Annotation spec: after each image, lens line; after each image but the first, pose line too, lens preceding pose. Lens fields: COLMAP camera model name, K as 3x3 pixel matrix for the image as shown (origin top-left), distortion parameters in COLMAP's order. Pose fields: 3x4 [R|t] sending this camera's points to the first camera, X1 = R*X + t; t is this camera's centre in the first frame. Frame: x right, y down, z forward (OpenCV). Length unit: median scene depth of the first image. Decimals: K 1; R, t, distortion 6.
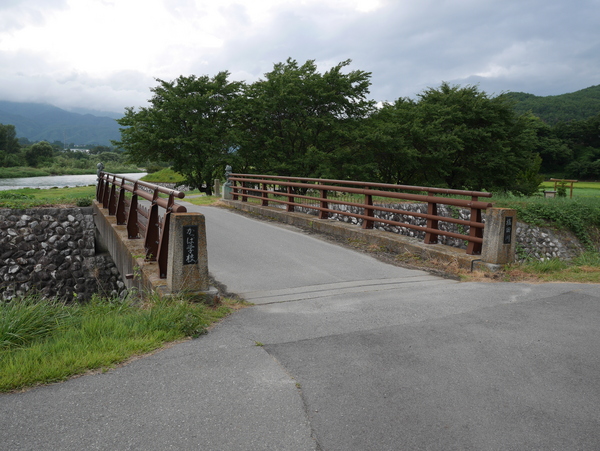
lens RADIAL K [[496.1, 0, 299.9], [0, 496.1, 219.7], [0, 0, 1]] dist [0.006195, 0.007627]
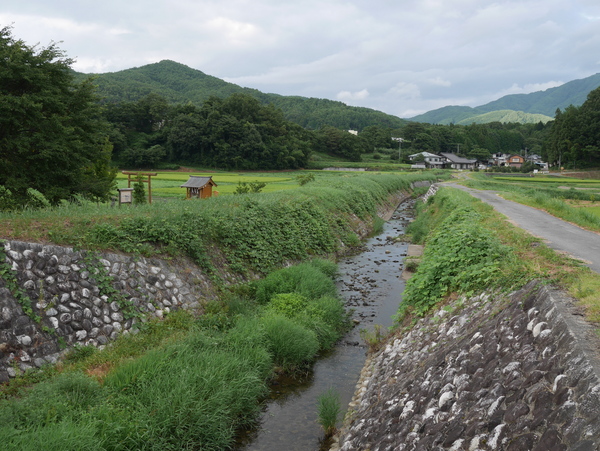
lens RADIAL K [[552.2, 0, 293.7], [0, 552.2, 222.1], [0, 0, 1]] dist [-0.002392, 0.000000]
pose [[0.688707, -0.087579, 0.719731, 0.119067], [0.074208, 0.995979, 0.050184, -0.048633], [-0.721232, 0.018847, 0.692437, 0.391565]]
